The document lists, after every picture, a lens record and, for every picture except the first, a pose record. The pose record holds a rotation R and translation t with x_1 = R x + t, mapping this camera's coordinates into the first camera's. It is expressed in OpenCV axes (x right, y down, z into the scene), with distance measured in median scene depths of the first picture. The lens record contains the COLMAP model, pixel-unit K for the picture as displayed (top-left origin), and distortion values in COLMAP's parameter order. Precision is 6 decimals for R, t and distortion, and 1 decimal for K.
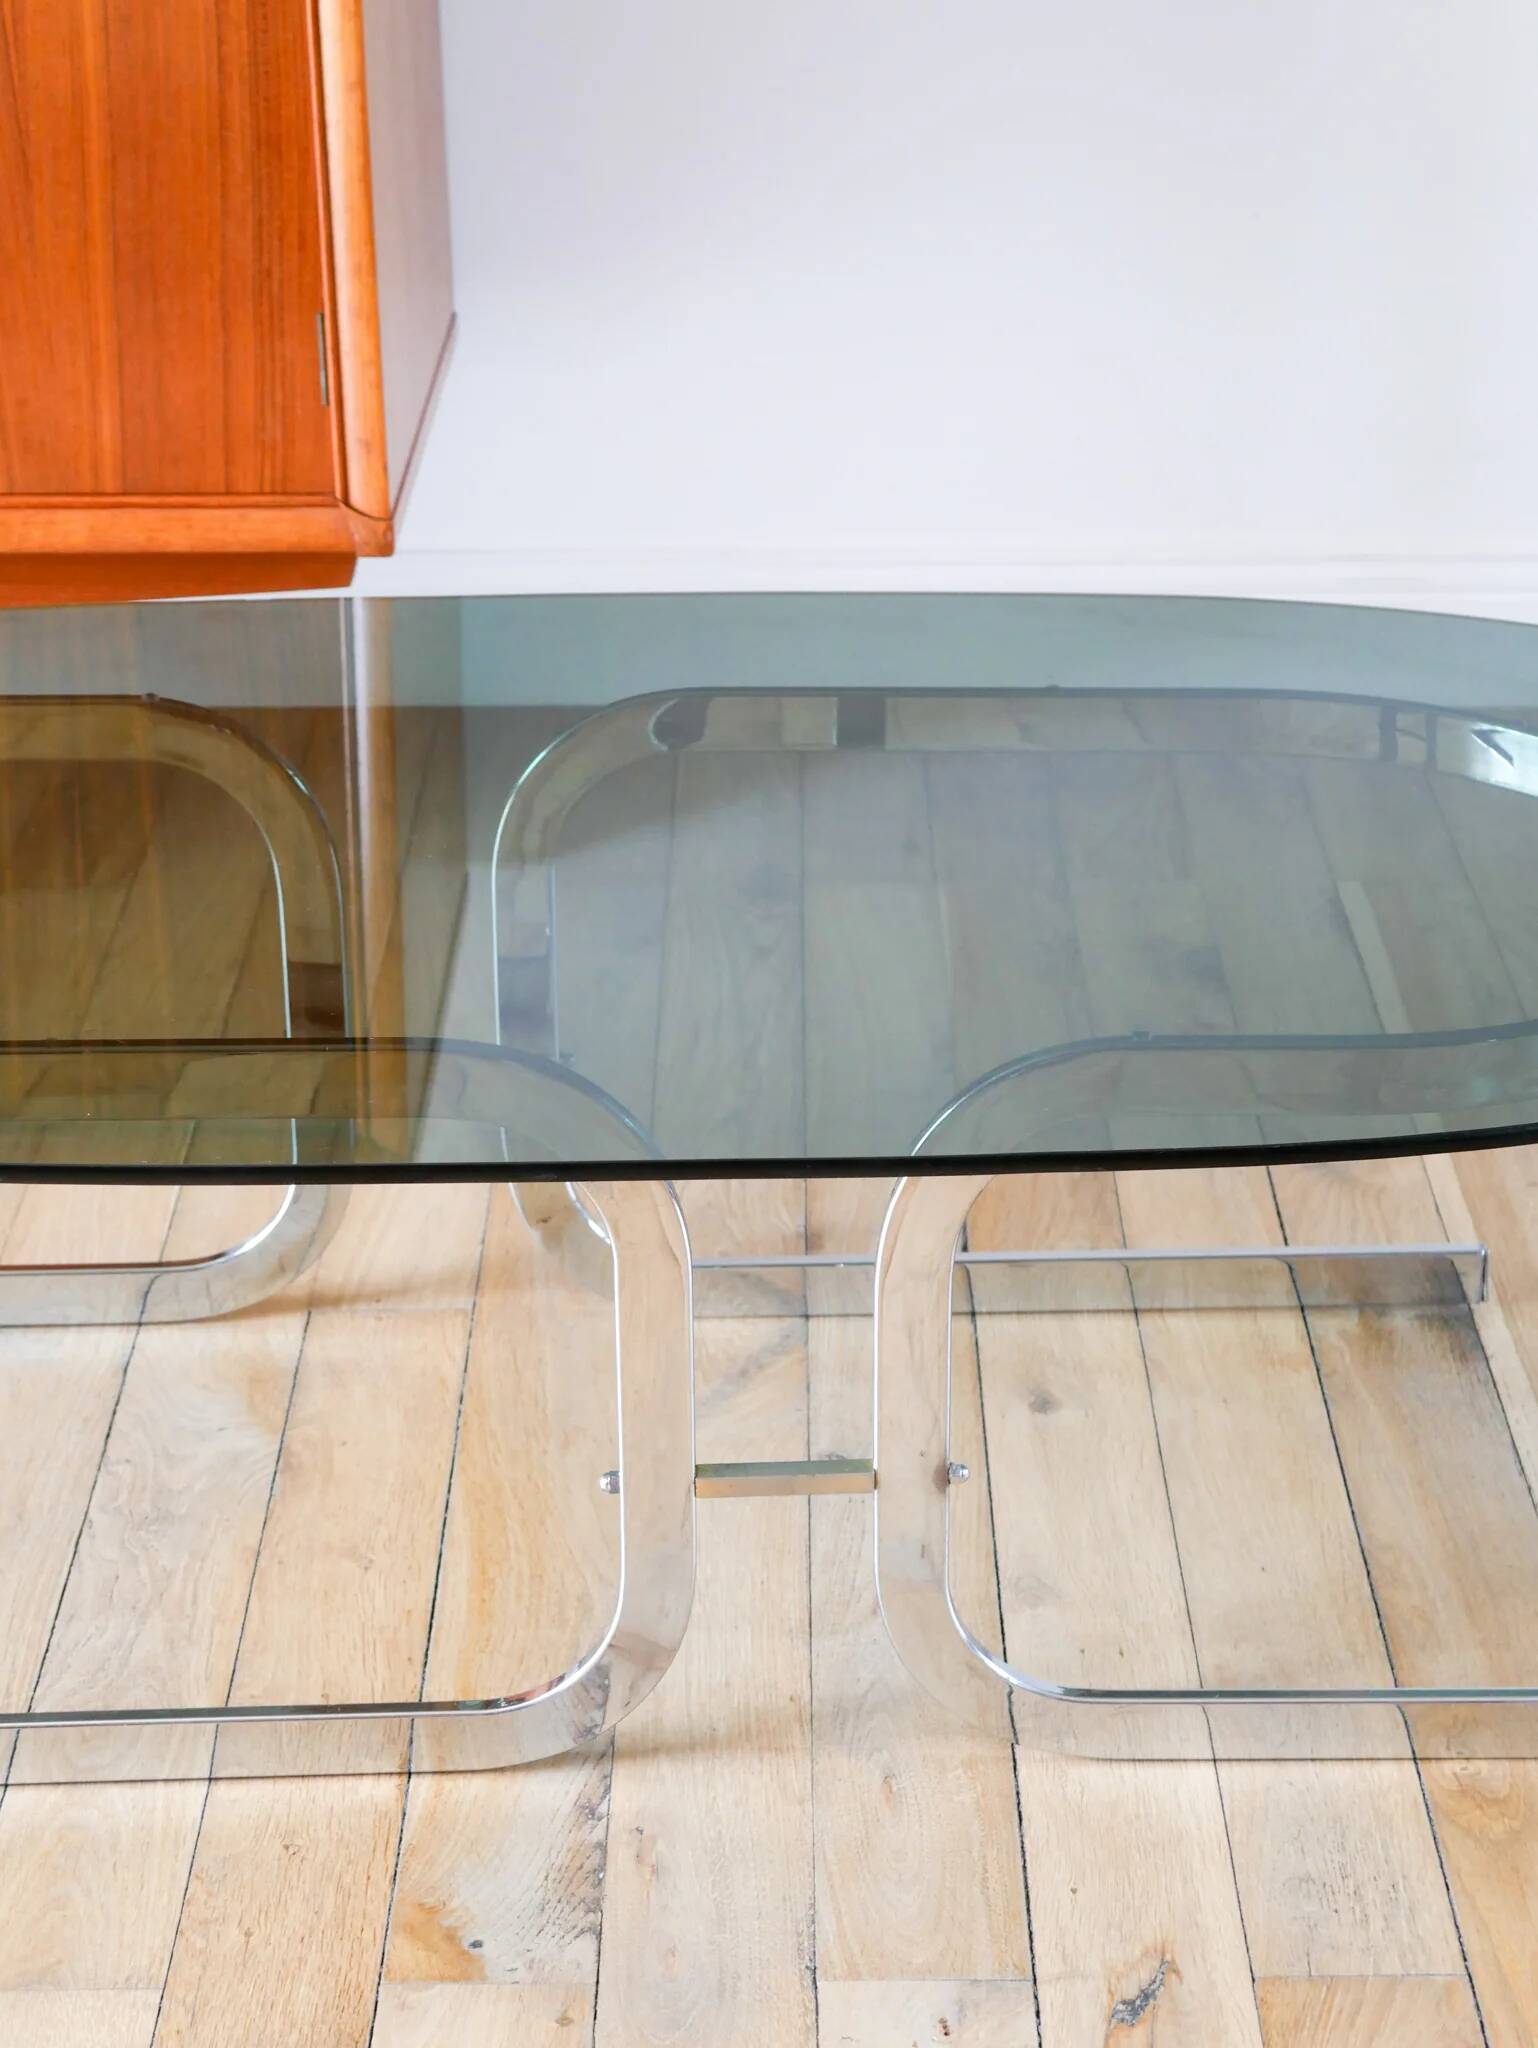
lens RADIAL K [[3866.8, 0, 758.2], [0, 3866.8, 1021.9], [0, 0, 1]] dist [0.015927, 0.260895]
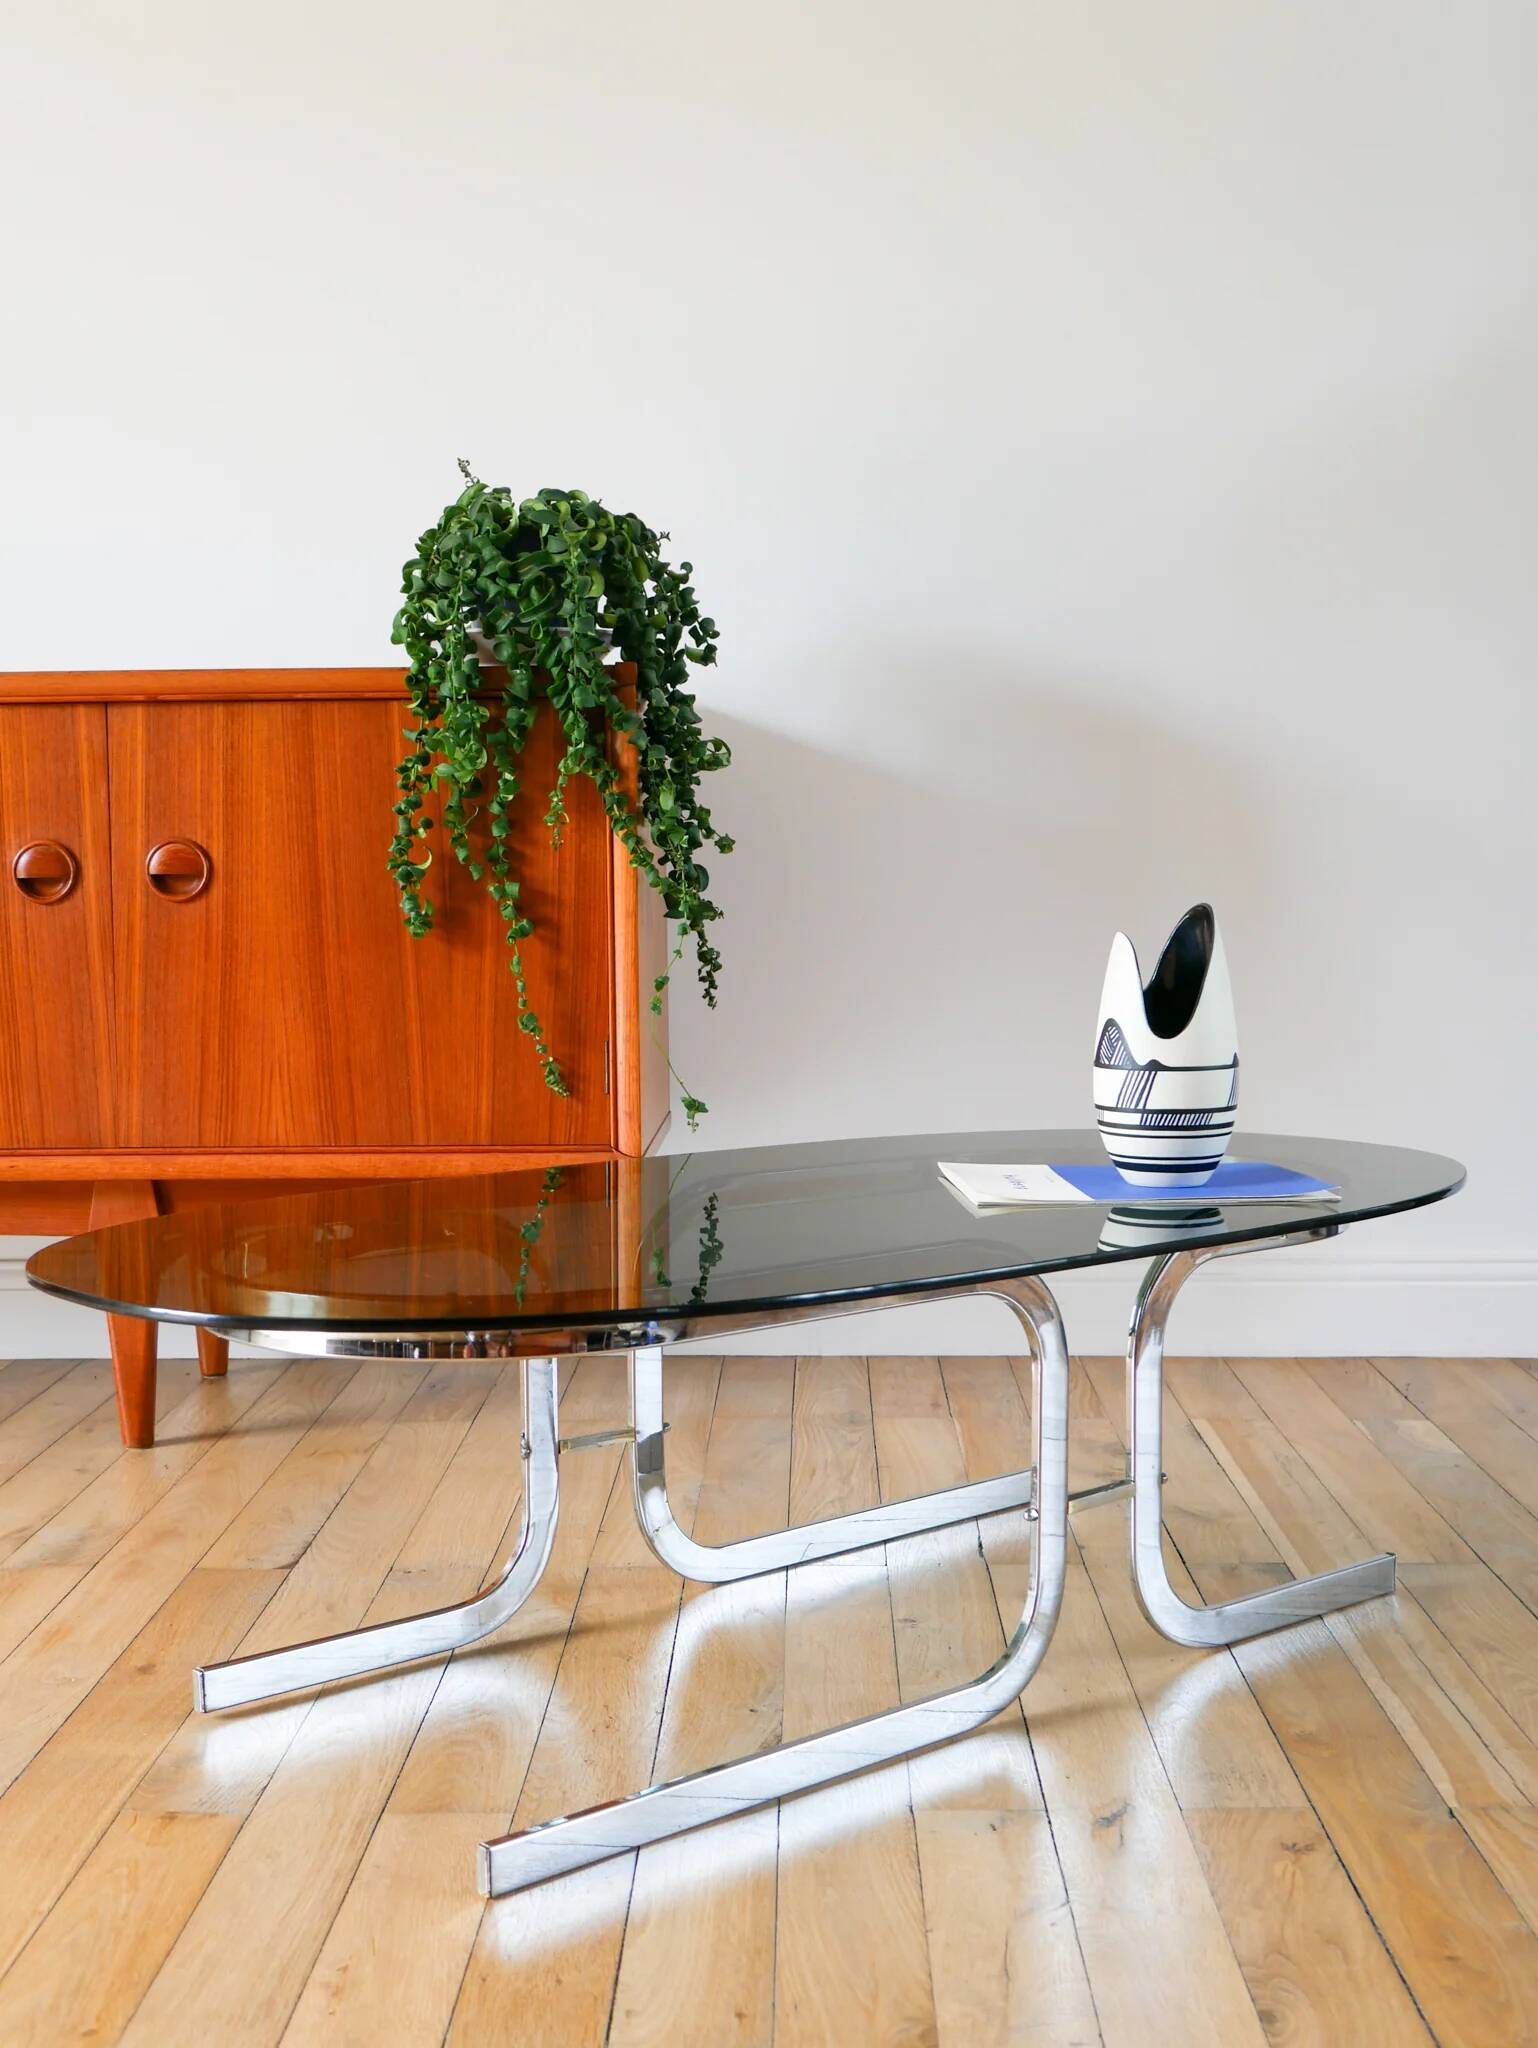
lens RADIAL K [[2442.6, 0, 757.0], [0, 2442.6, 1021.0], [0, 0, 1]] dist [0.006492, -0.014064]
pose [[0.999849, 0.000706, -0.017382, -0.027757], [-0.007074, 0.929341, -0.369154, 0.268014], [0.015893, 0.369221, 0.929206, -0.068428]]
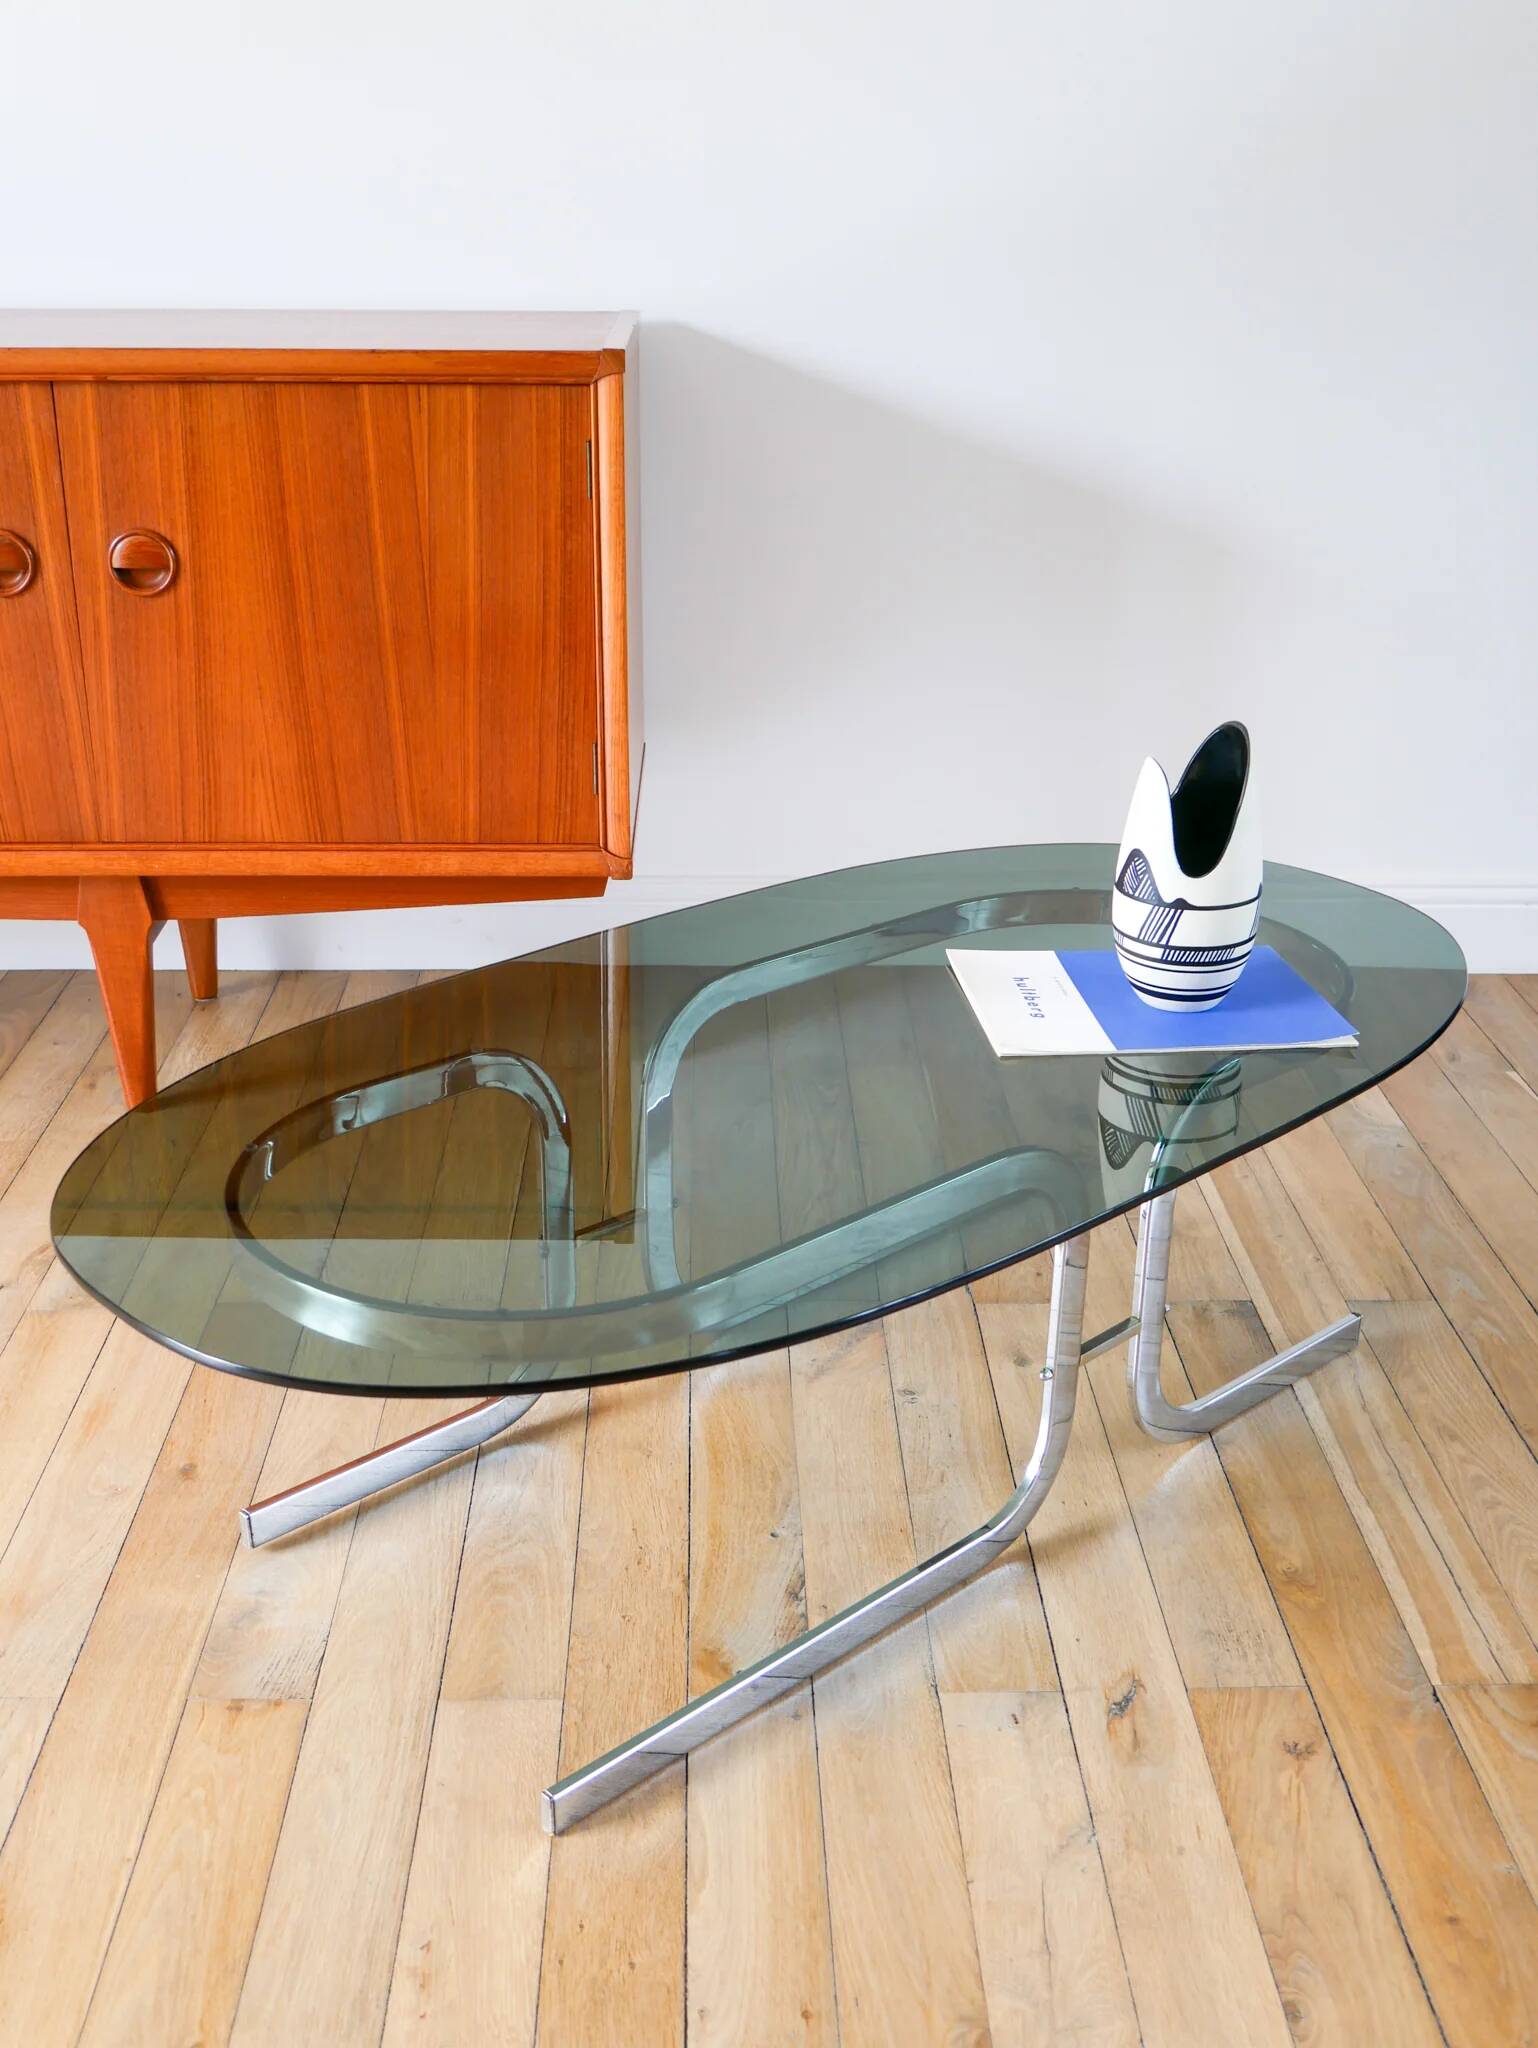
lens RADIAL K [[2201.8, 0, 757.4], [0, 2201.8, 1016.9], [0, 0, 1]] dist [-0.004467, -0.010094]
pose [[0.999422, 0.004555, 0.033677, -0.085018], [-0.002599, 0.998319, -0.057908, 0.000863], [-0.033884, 0.057787, 0.997754, -0.003690]]
